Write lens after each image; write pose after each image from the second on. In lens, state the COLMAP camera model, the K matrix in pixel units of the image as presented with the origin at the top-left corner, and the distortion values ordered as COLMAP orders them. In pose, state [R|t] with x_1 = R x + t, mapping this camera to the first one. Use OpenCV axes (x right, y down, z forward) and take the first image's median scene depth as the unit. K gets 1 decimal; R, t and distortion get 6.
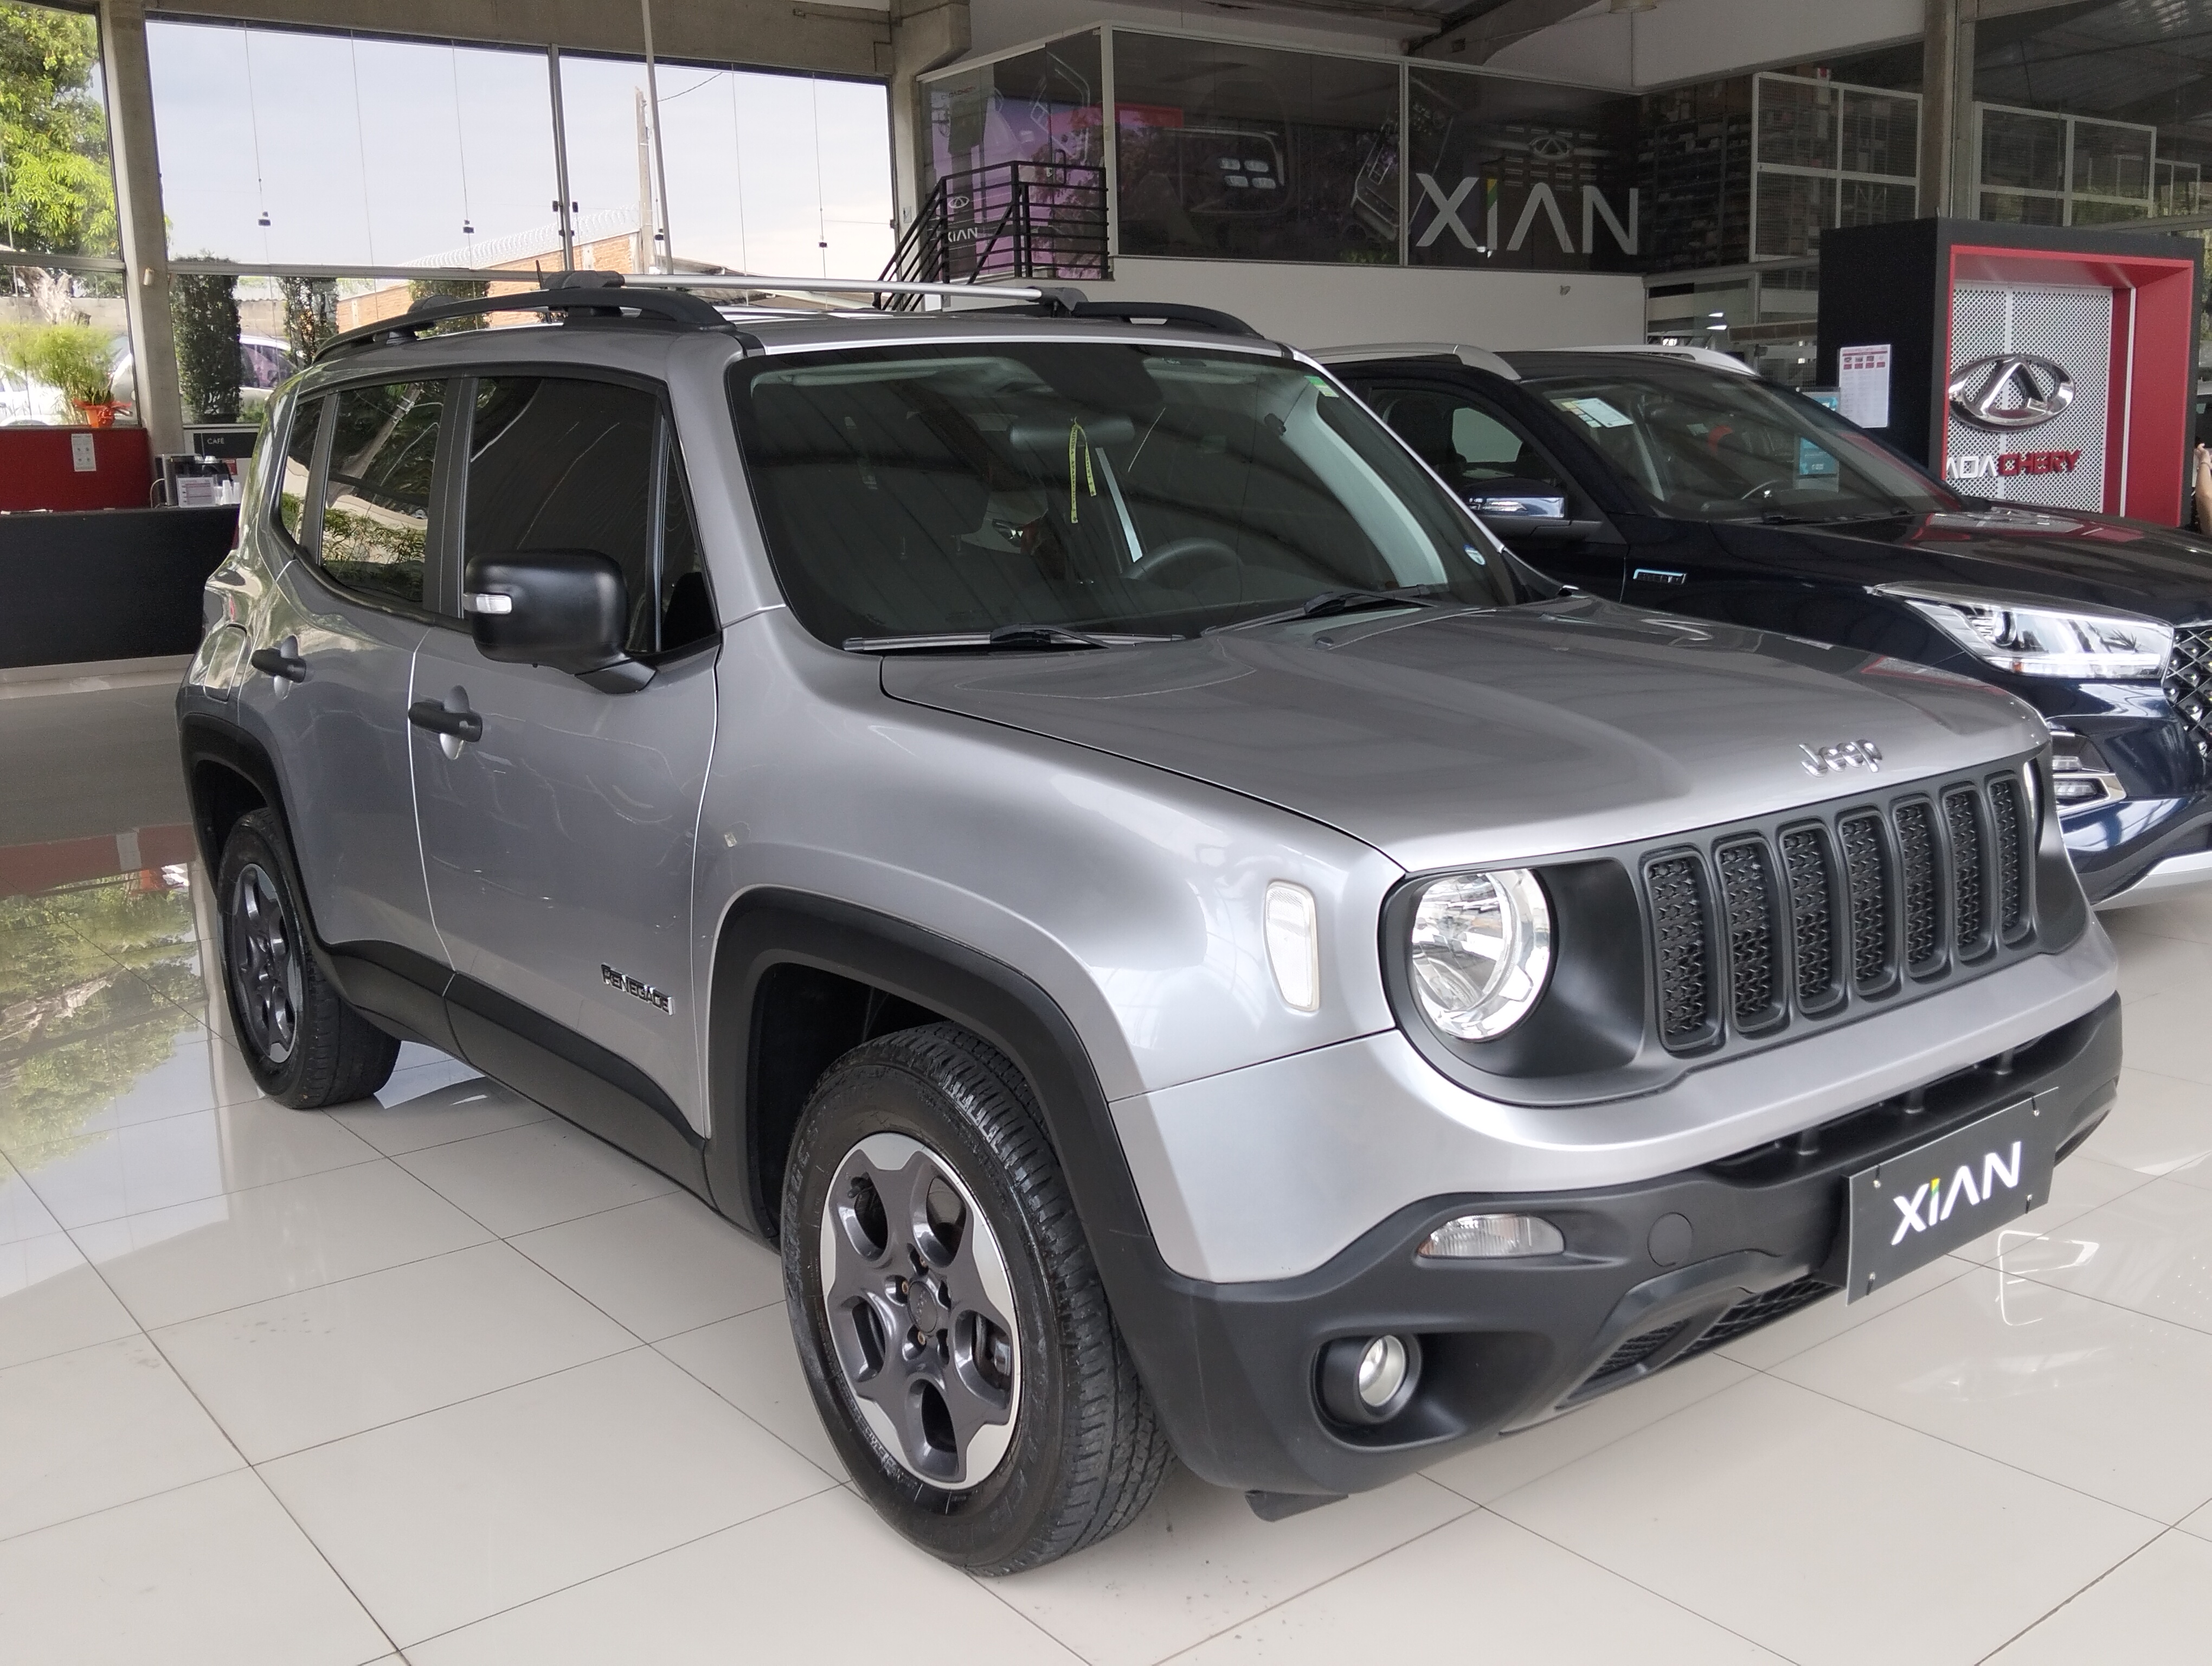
lens RADIAL K [[2027.0, 0, 1106.0], [0, 2027.0, 833.0], [0, 0, 1]] dist [0.062836, -0.145326]
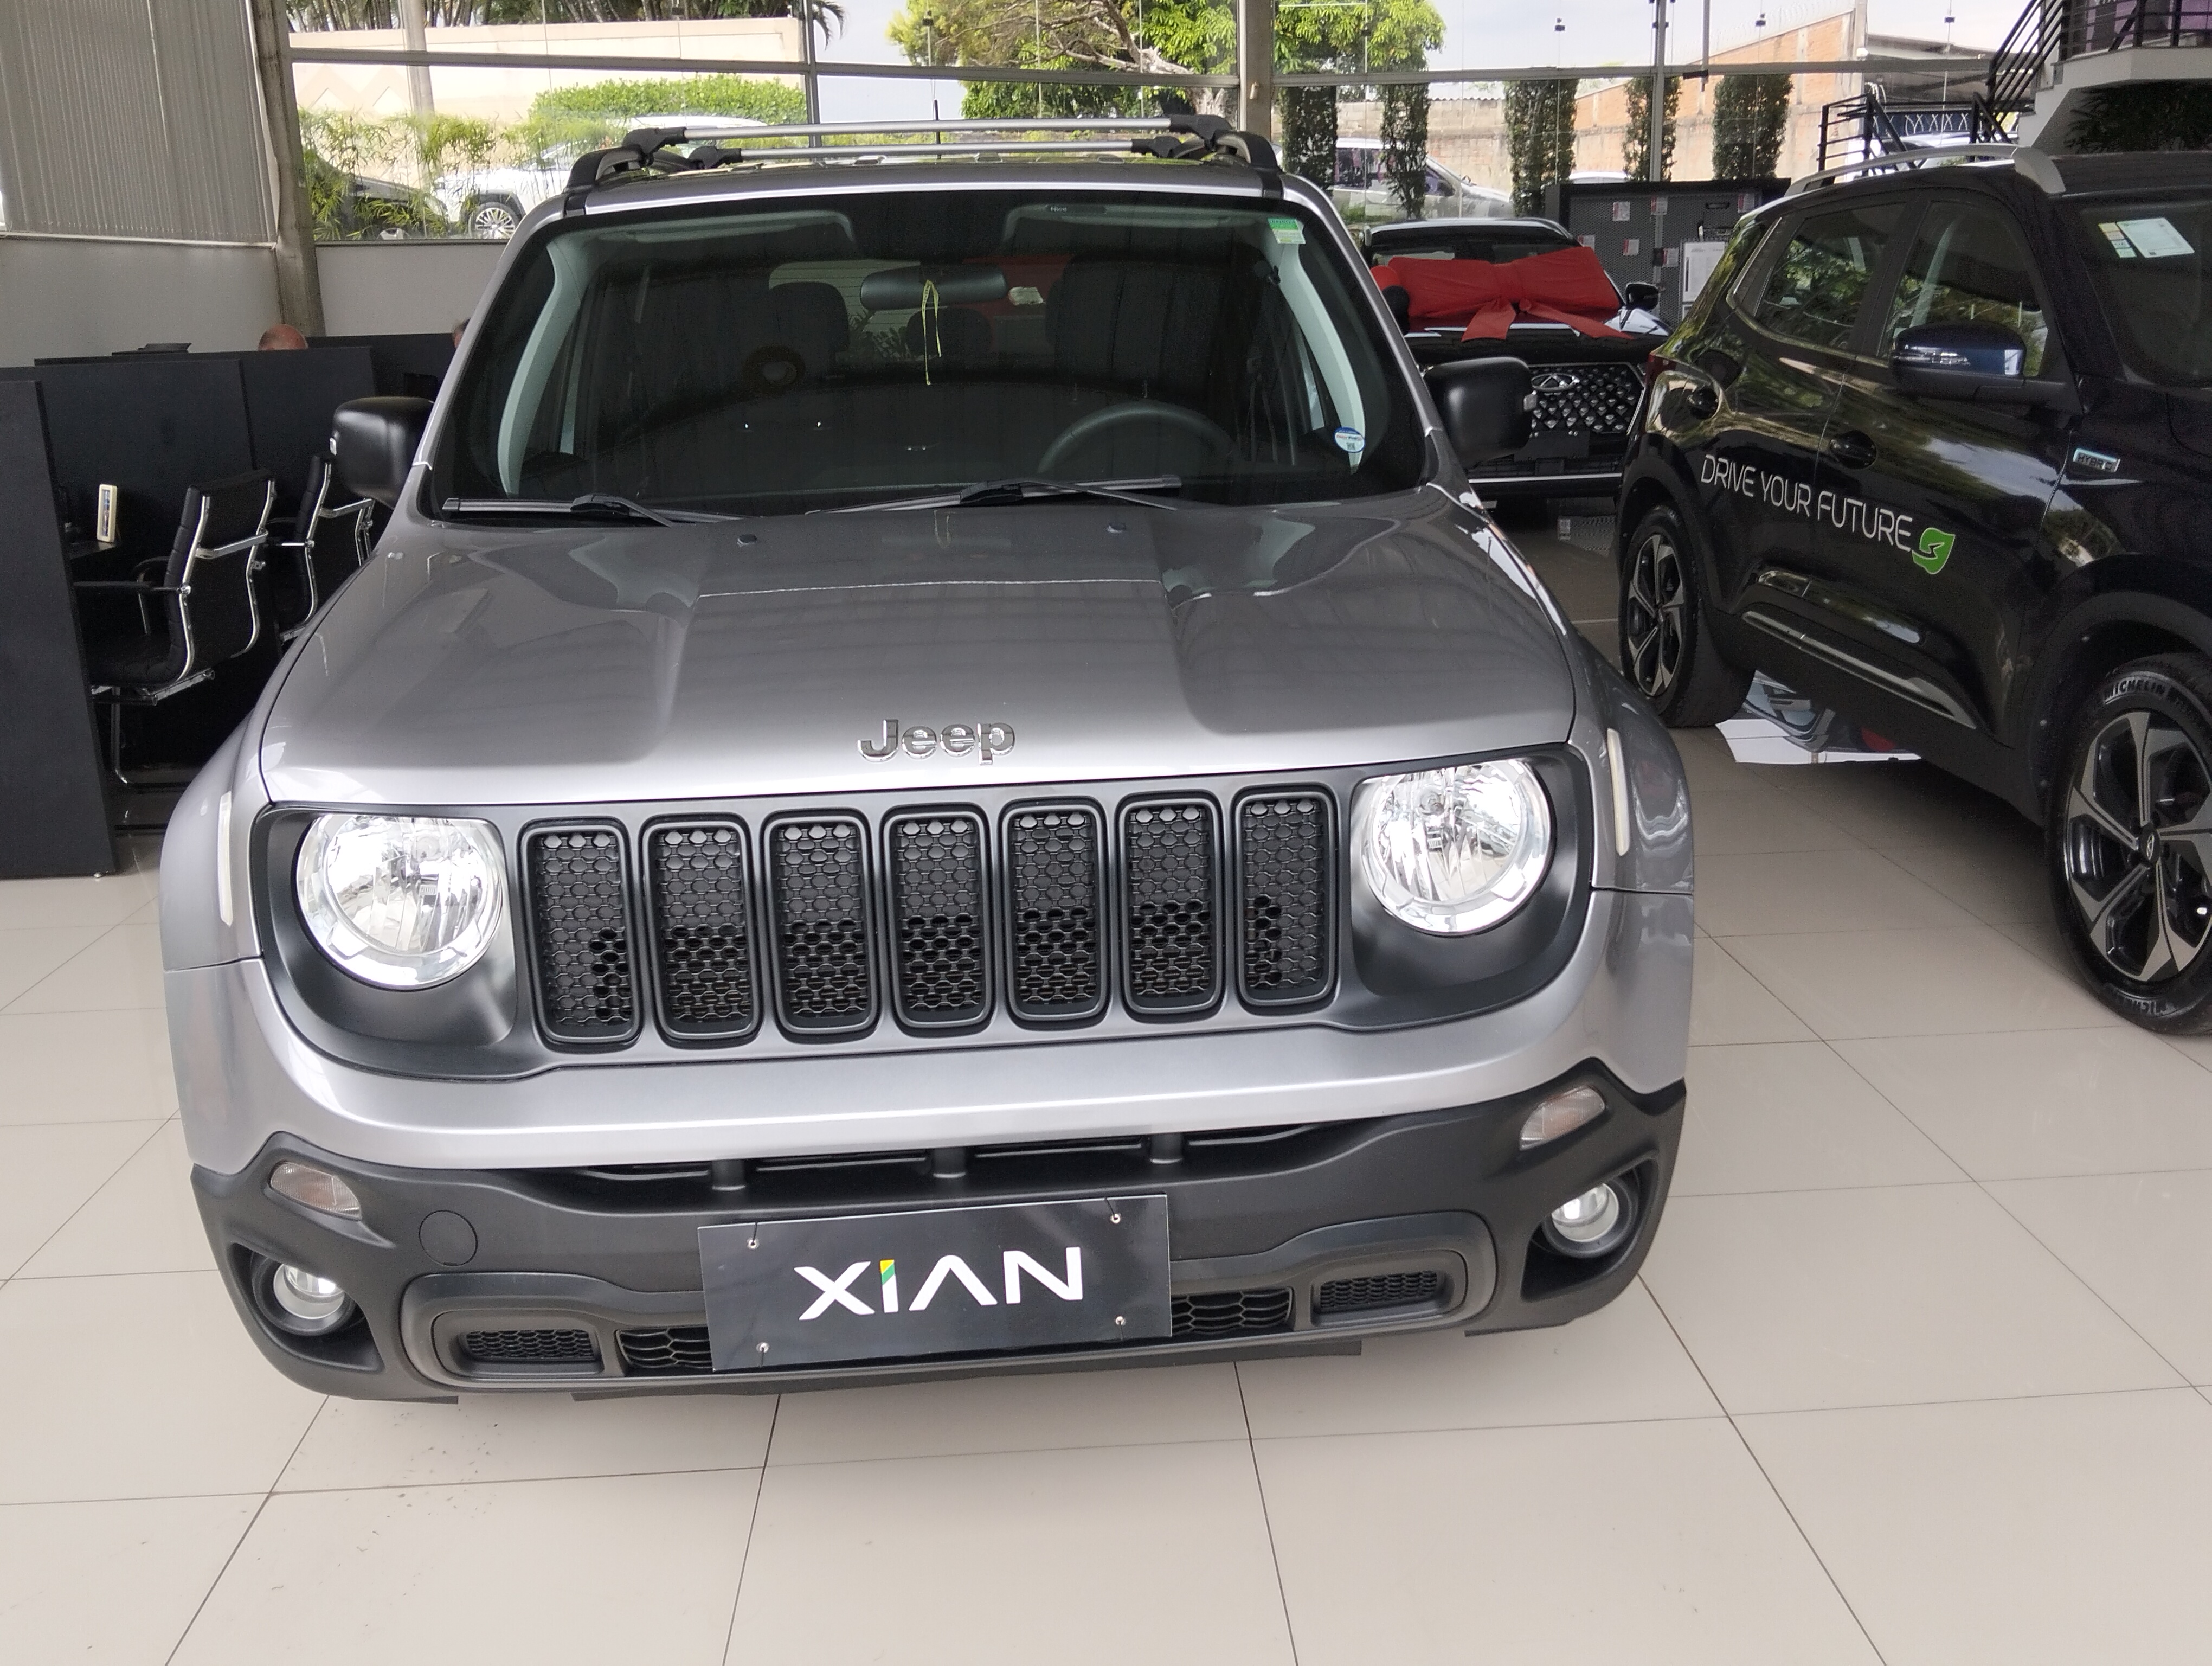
lens RADIAL K [[1965.9, 0, 1106.0], [0, 1965.9, 833.0], [0, 0, 1]] dist [0.002210, -0.027486]
pose [[0.833246, 0.156048, -0.530424, 0.636354], [-0.098646, 0.985911, 0.135085, -0.085176], [0.544031, -0.060235, 0.836900, 0.284531]]
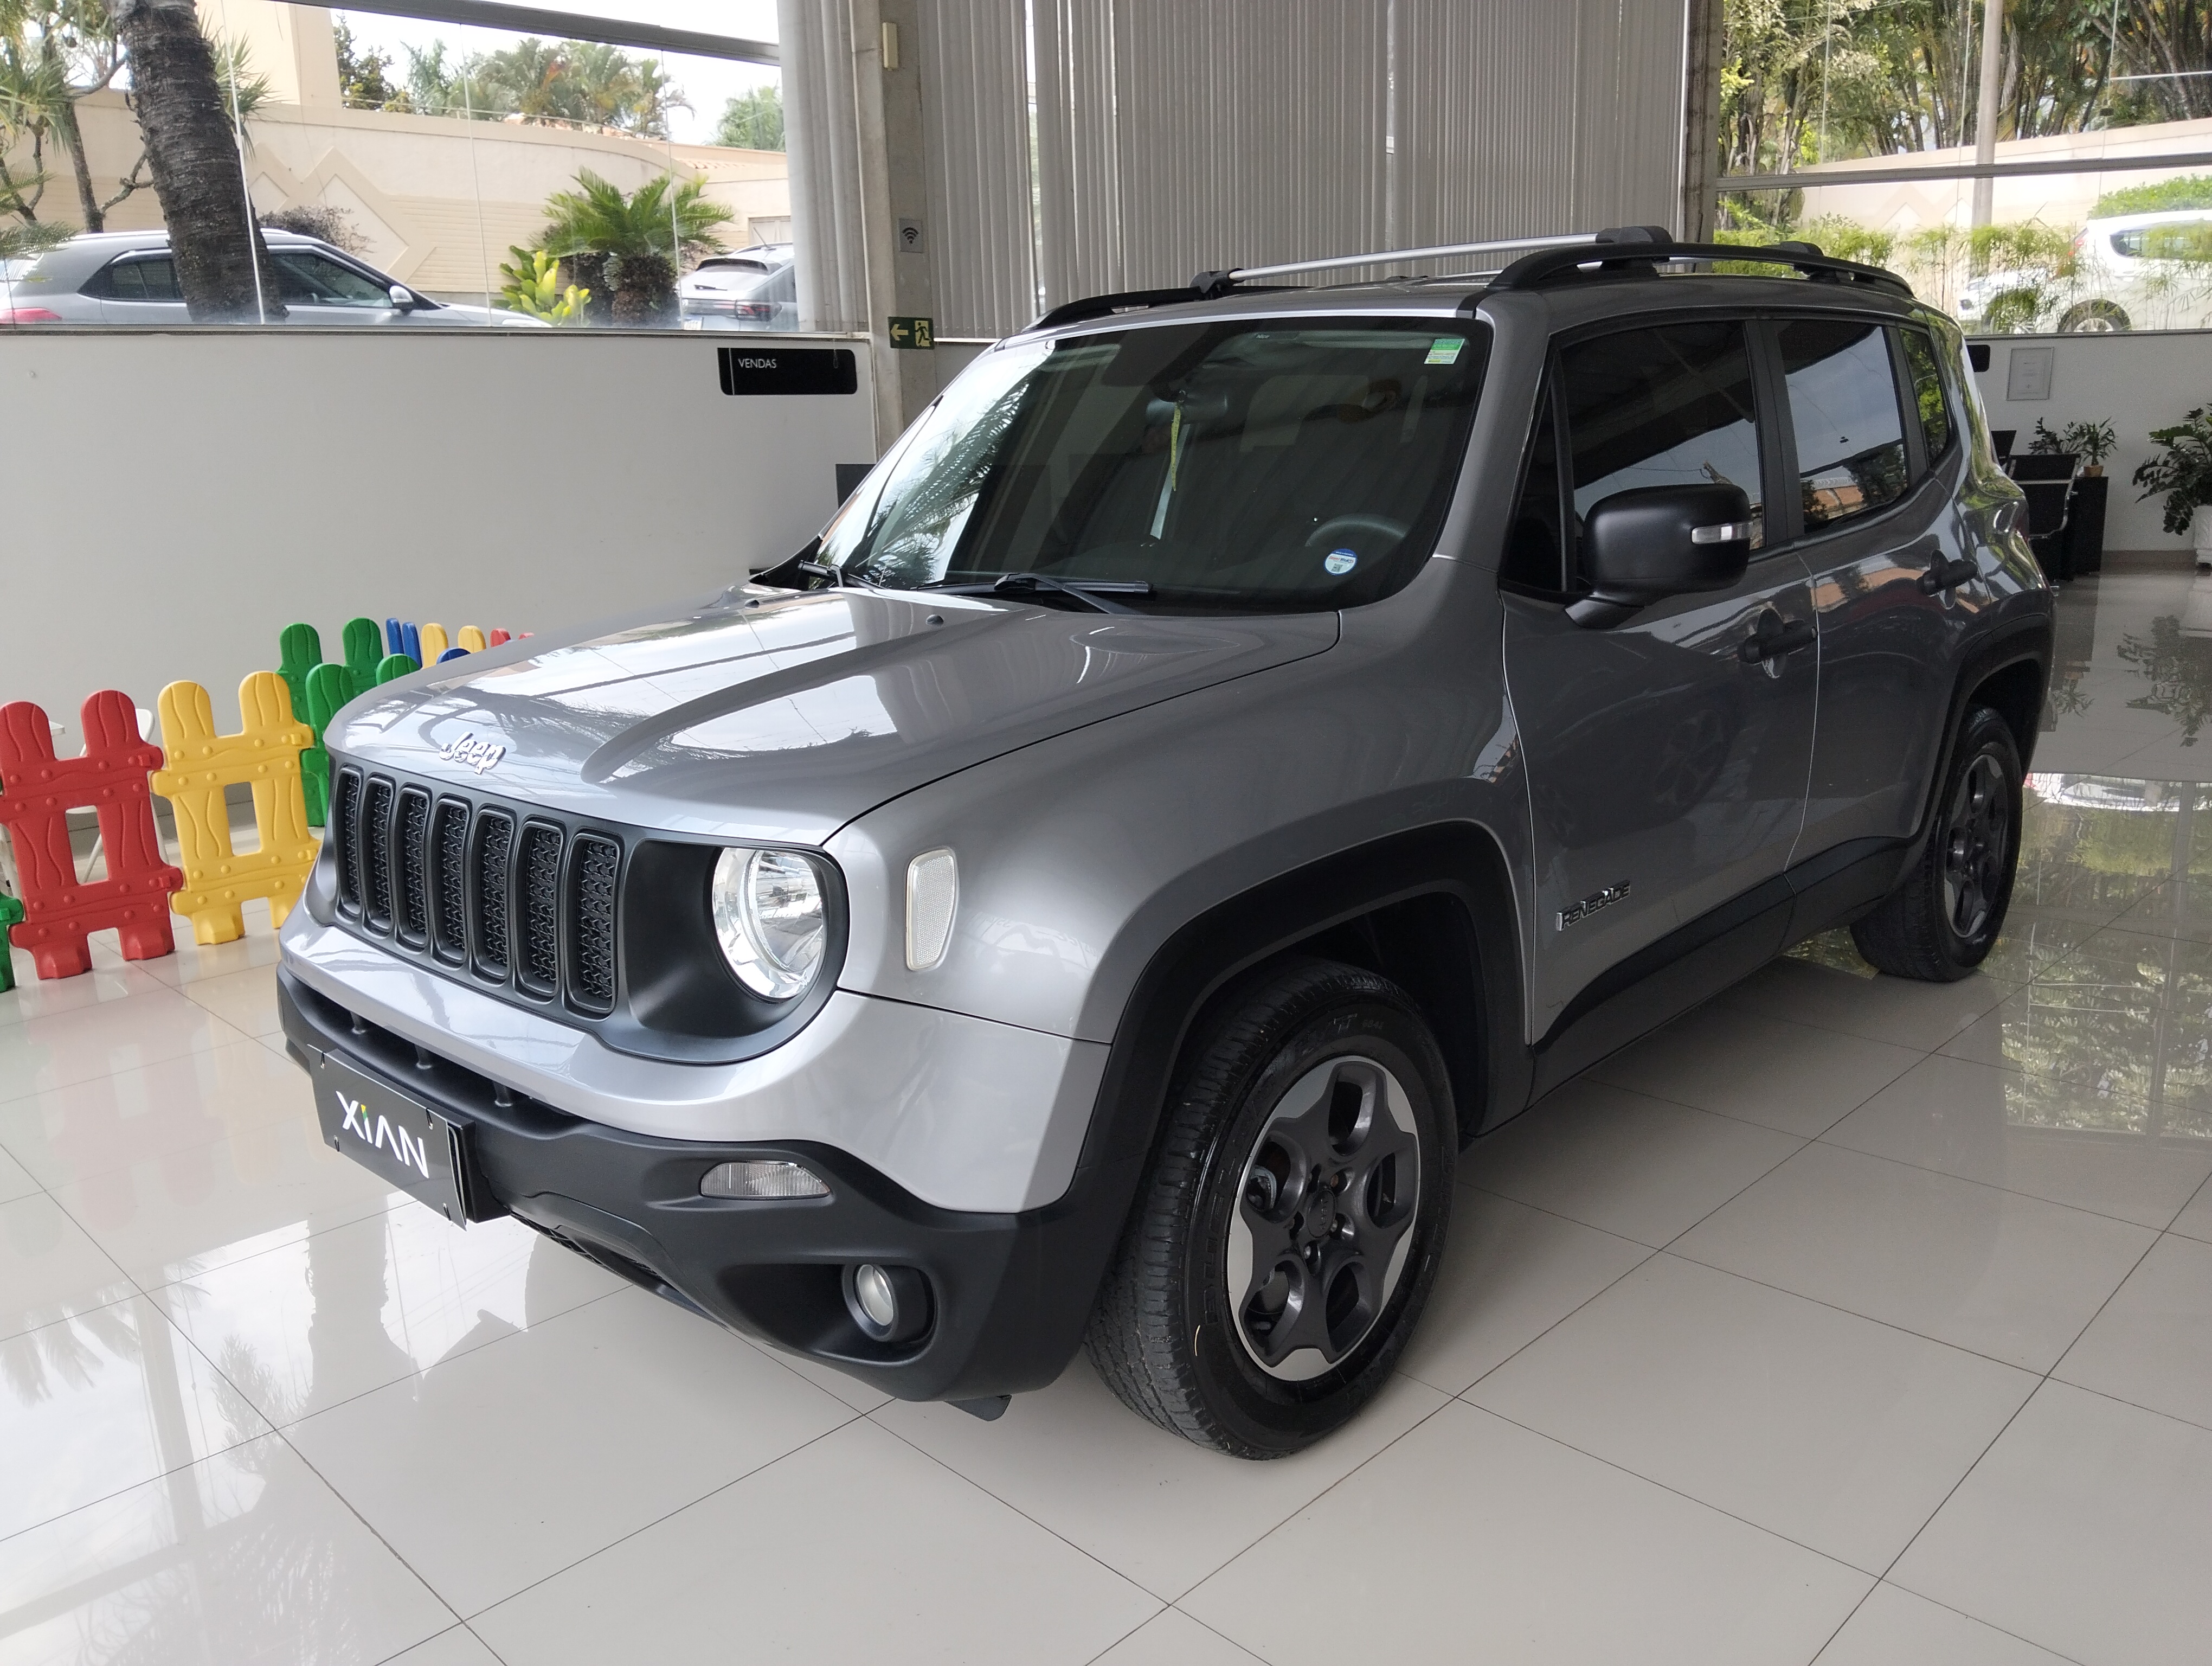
lens RADIAL K [[1728.1, 0, 1106.0], [0, 1728.1, 833.0], [0, 0, 1]] dist [-0.037216, 0.011315]
pose [[0.120181, 0.260065, -0.958083, 0.977832], [-0.160609, 0.957458, 0.239748, -0.200885], [0.979674, 0.125064, 0.156837, 0.900866]]
